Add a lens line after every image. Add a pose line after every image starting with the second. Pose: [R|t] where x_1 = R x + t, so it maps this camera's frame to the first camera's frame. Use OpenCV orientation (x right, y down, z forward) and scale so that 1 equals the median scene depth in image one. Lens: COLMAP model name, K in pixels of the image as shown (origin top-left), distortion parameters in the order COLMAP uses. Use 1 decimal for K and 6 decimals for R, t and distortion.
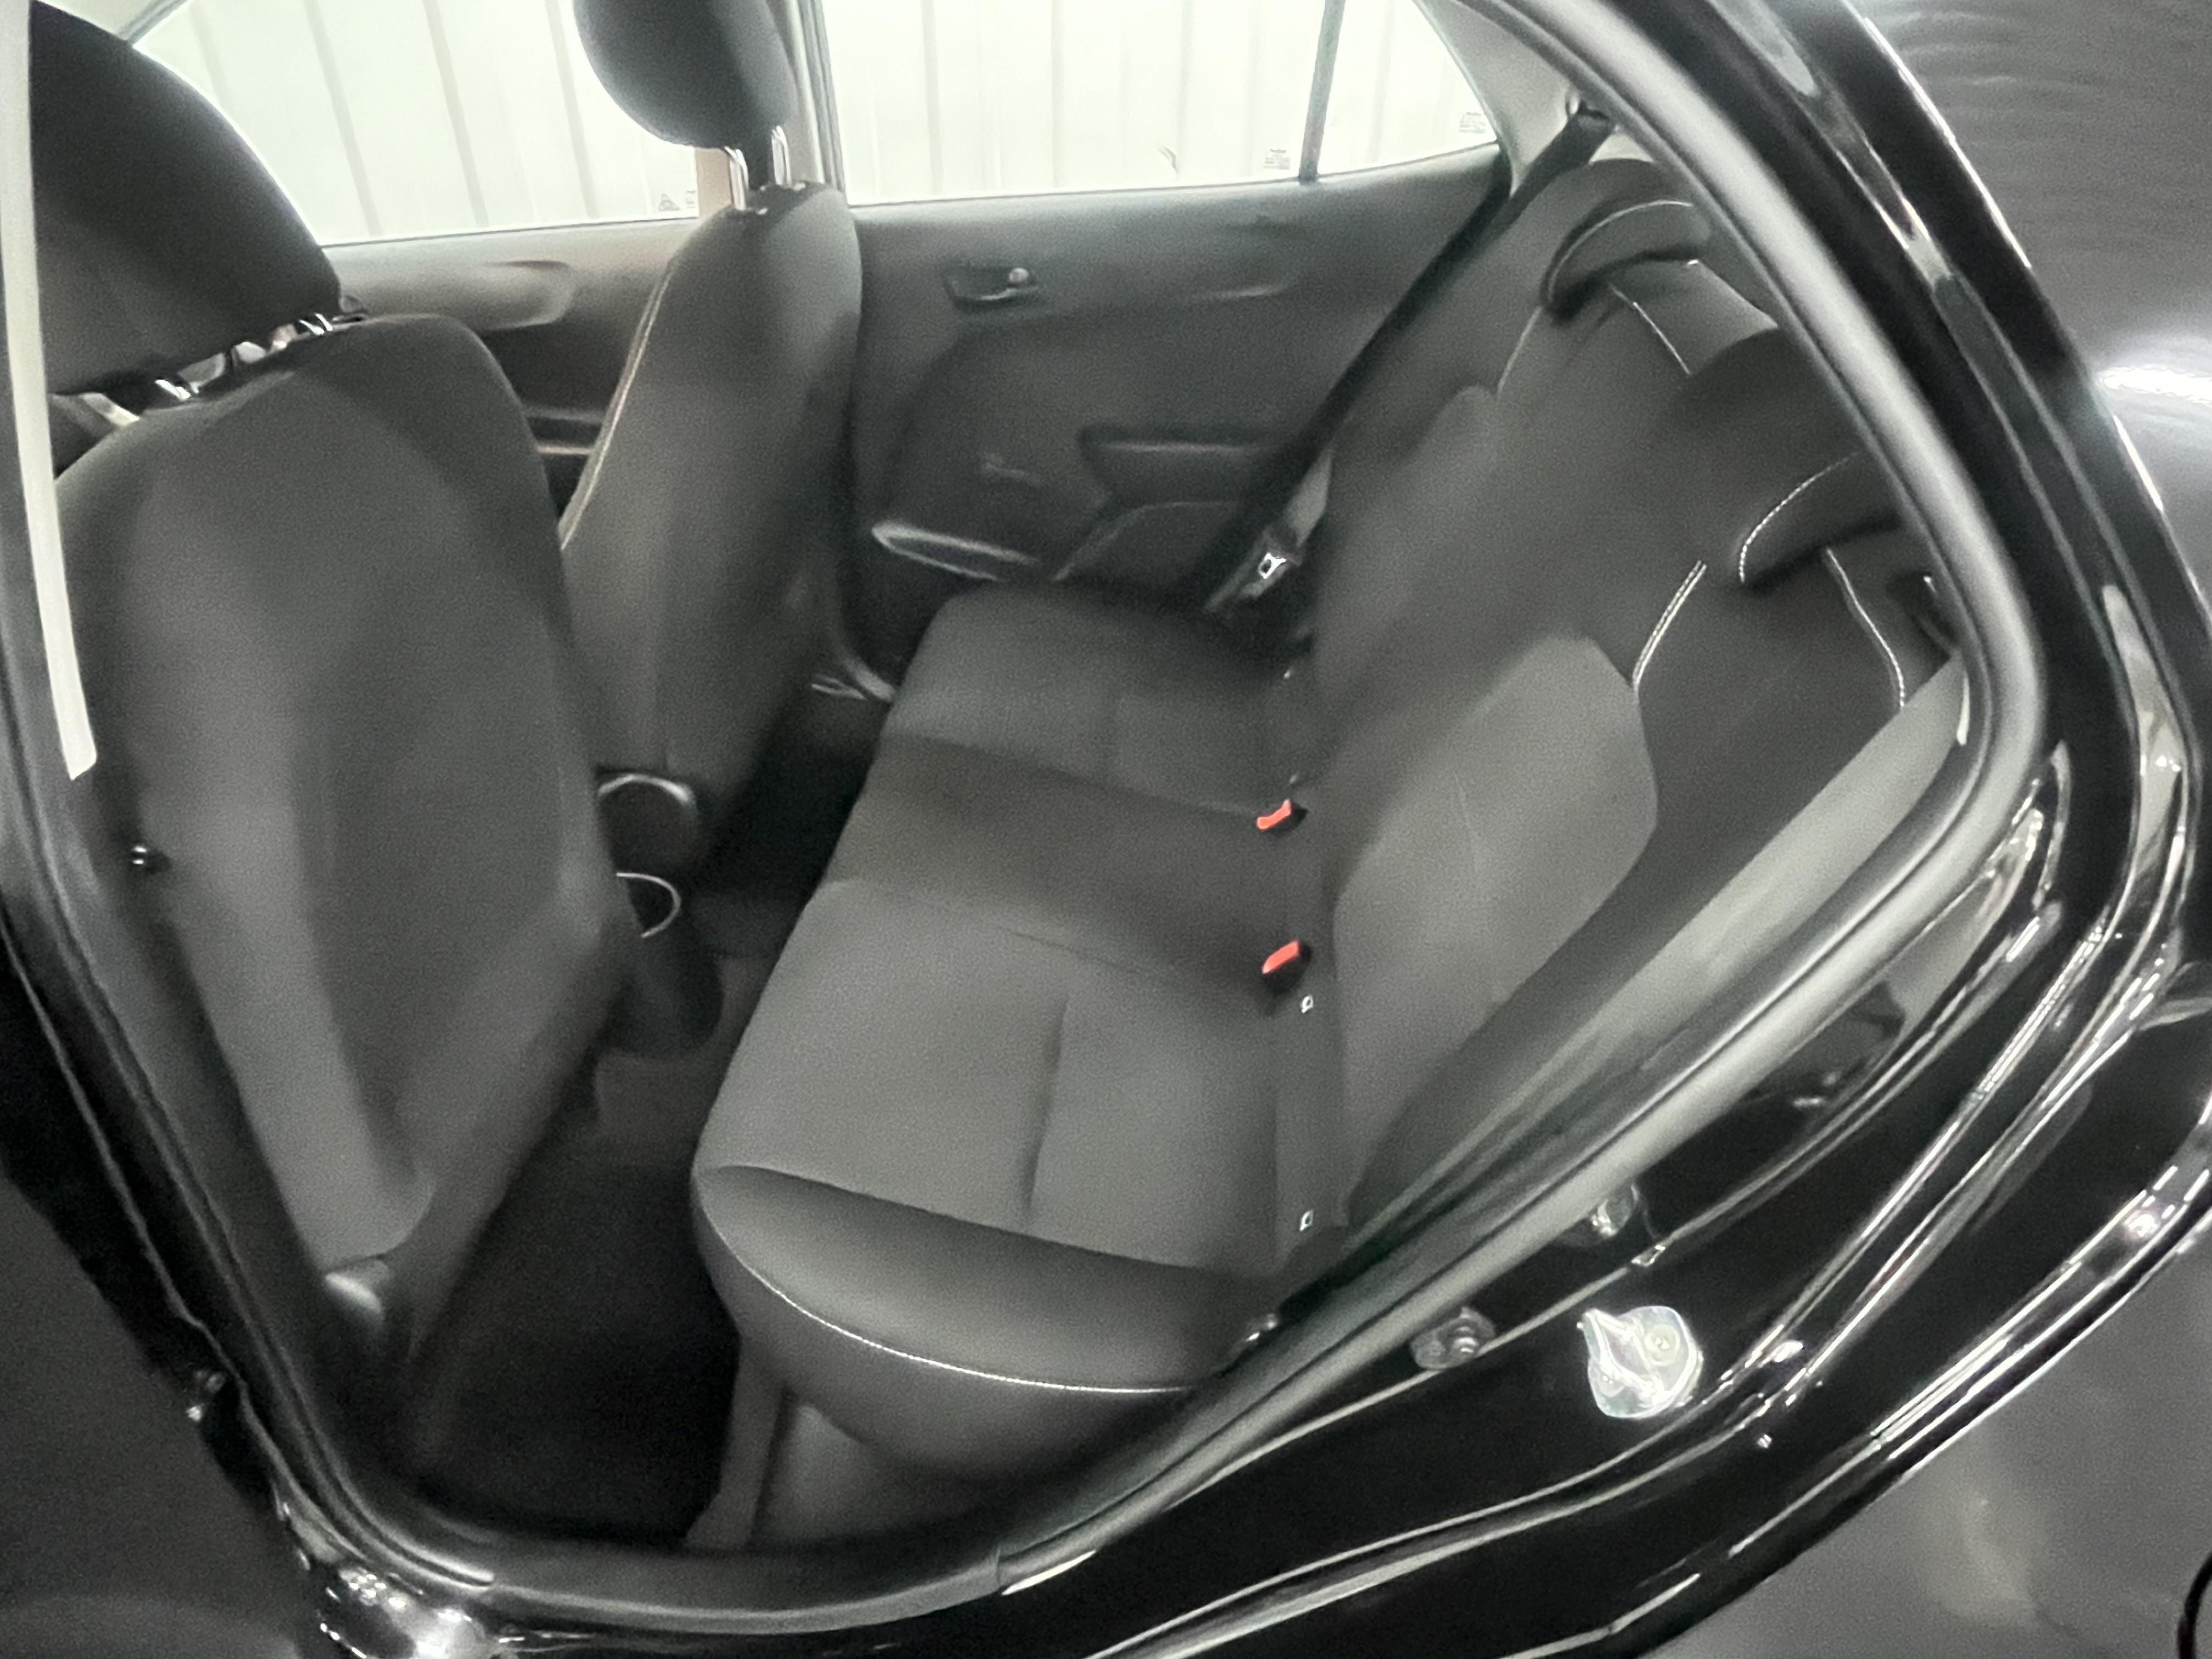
lens RADIAL K [[1333.1, 0, 1106.0], [0, 1333.1, 829.5], [0, 0, 1]] dist [-0.006380, -0.002557]
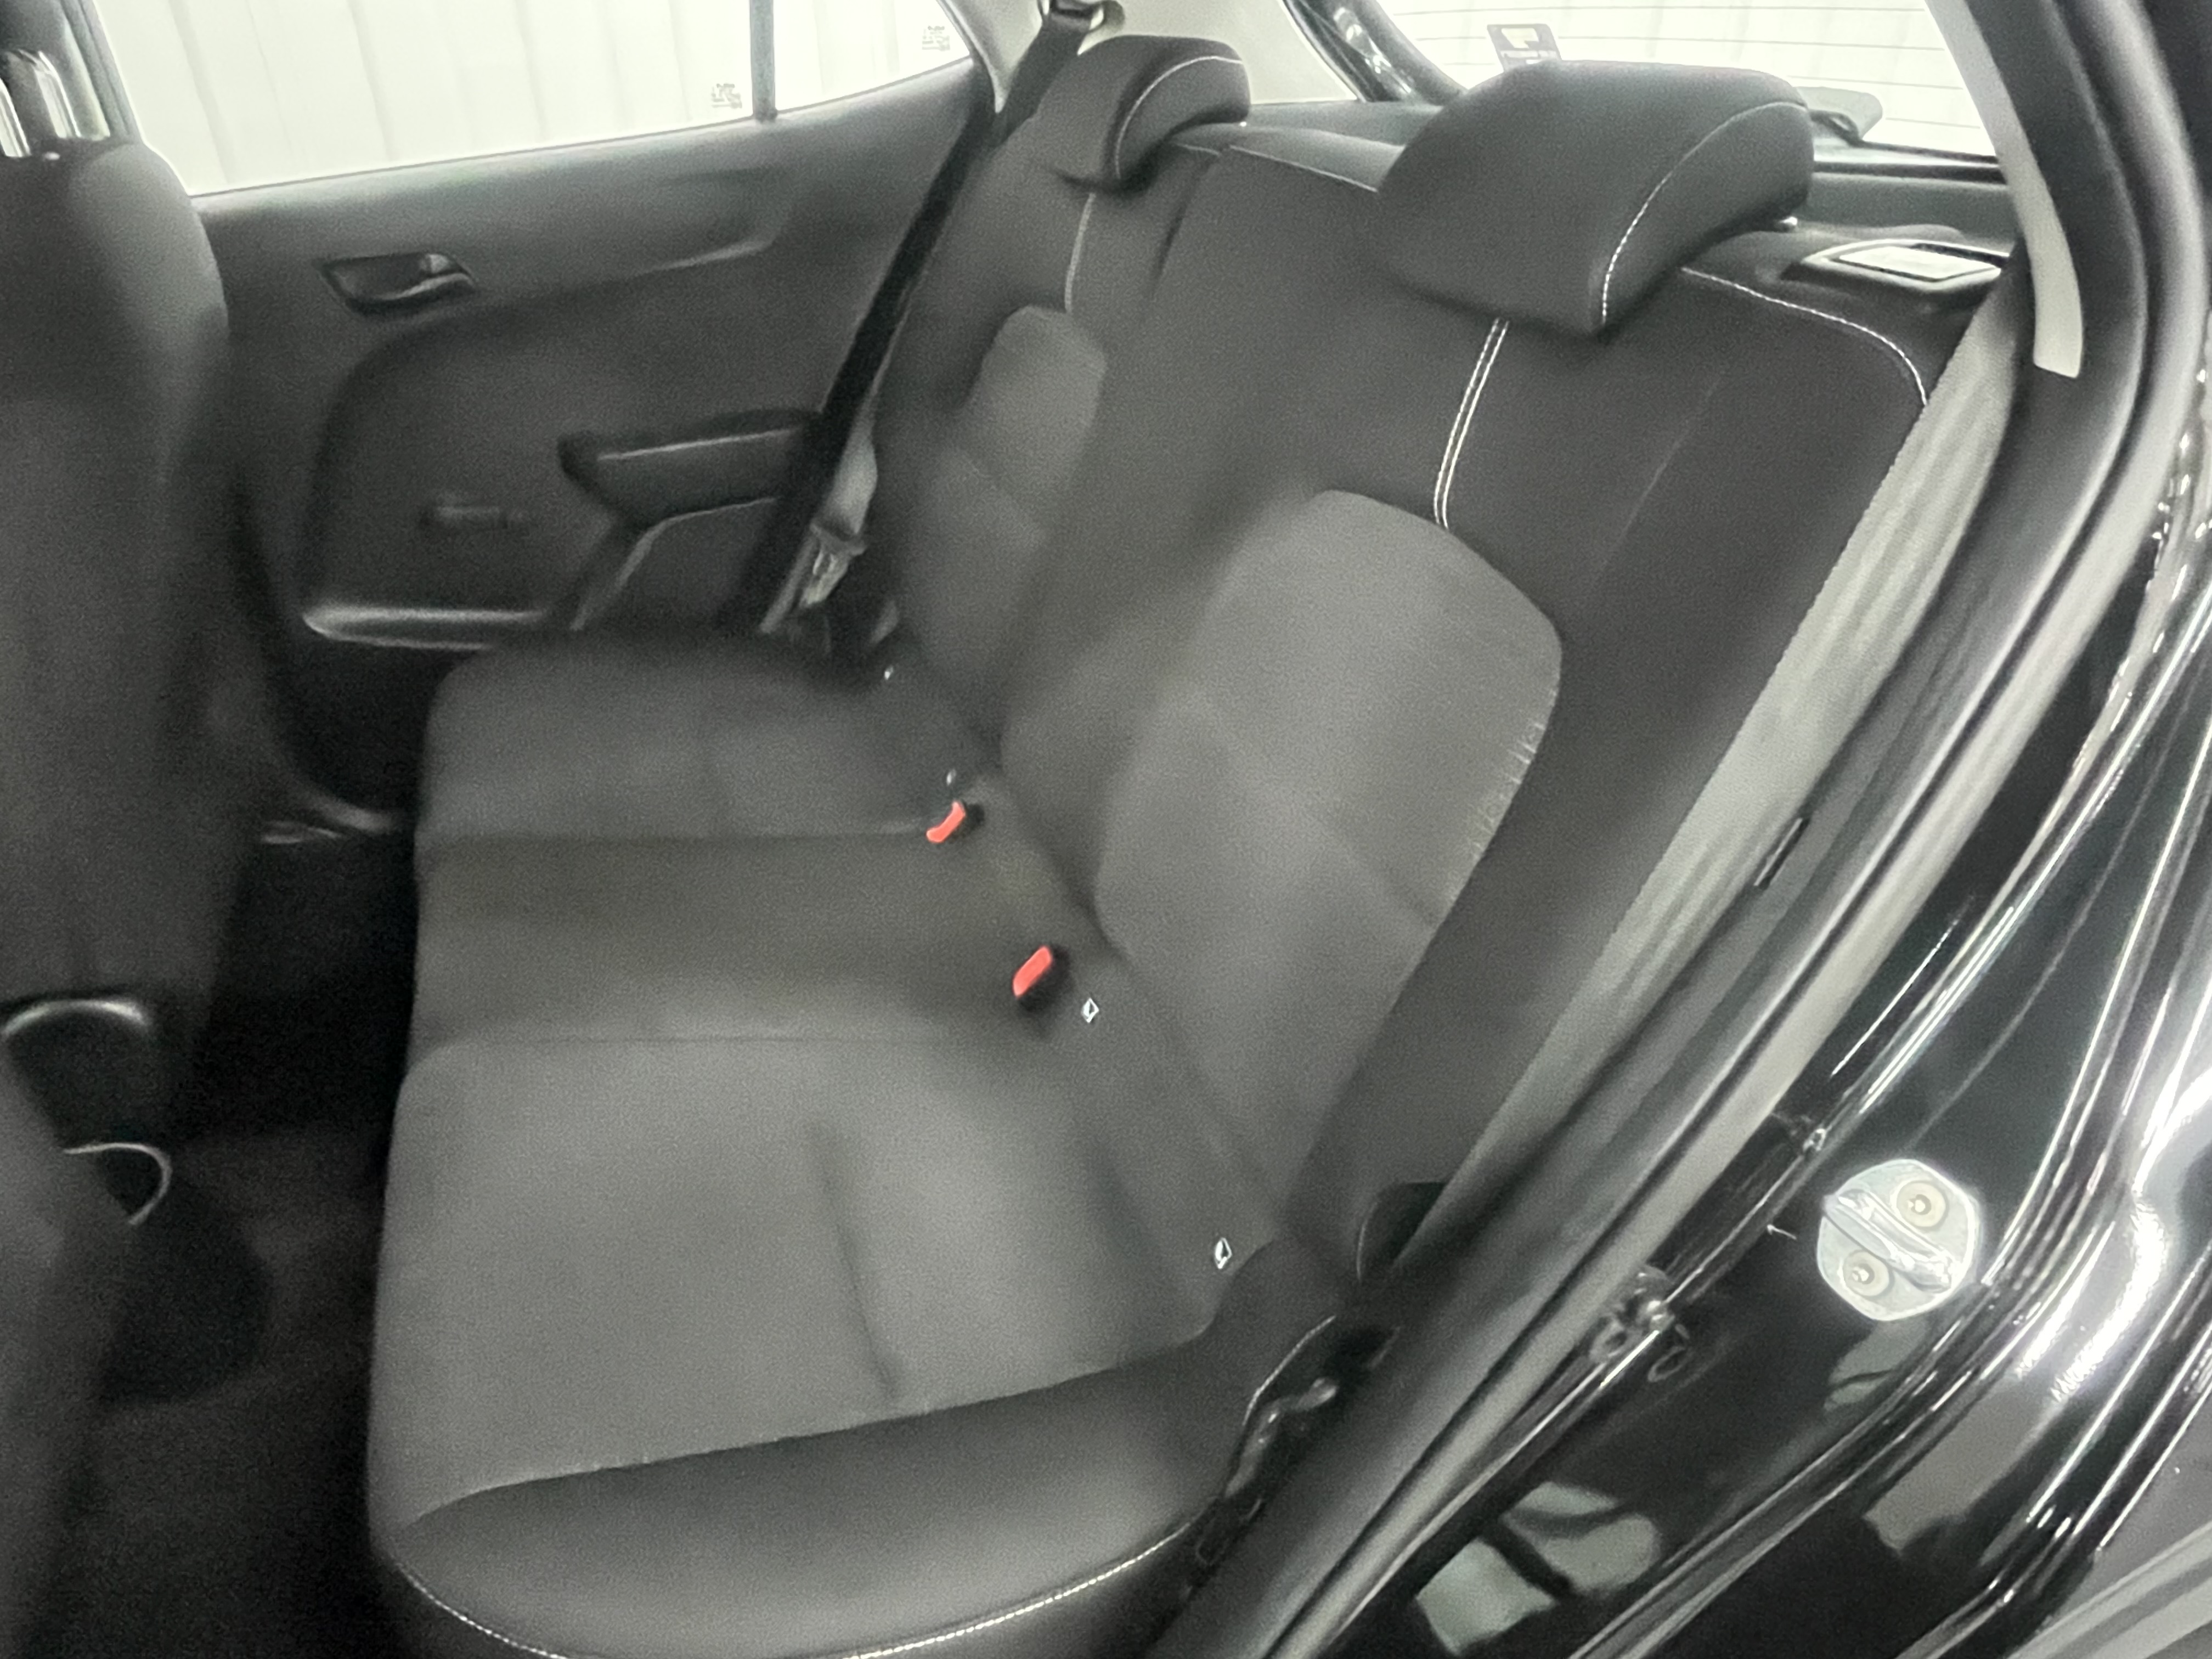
lens RADIAL K [[1333.1, 0, 1106.0], [0, 1333.1, 829.5], [0, 0, 1]] dist [-0.006380, -0.002557]
pose [[0.894748, -0.254790, 0.366753, -0.091515], [0.271575, 0.962398, 0.006050, 0.015334], [-0.354504, 0.094188, 0.930299, 0.164014]]
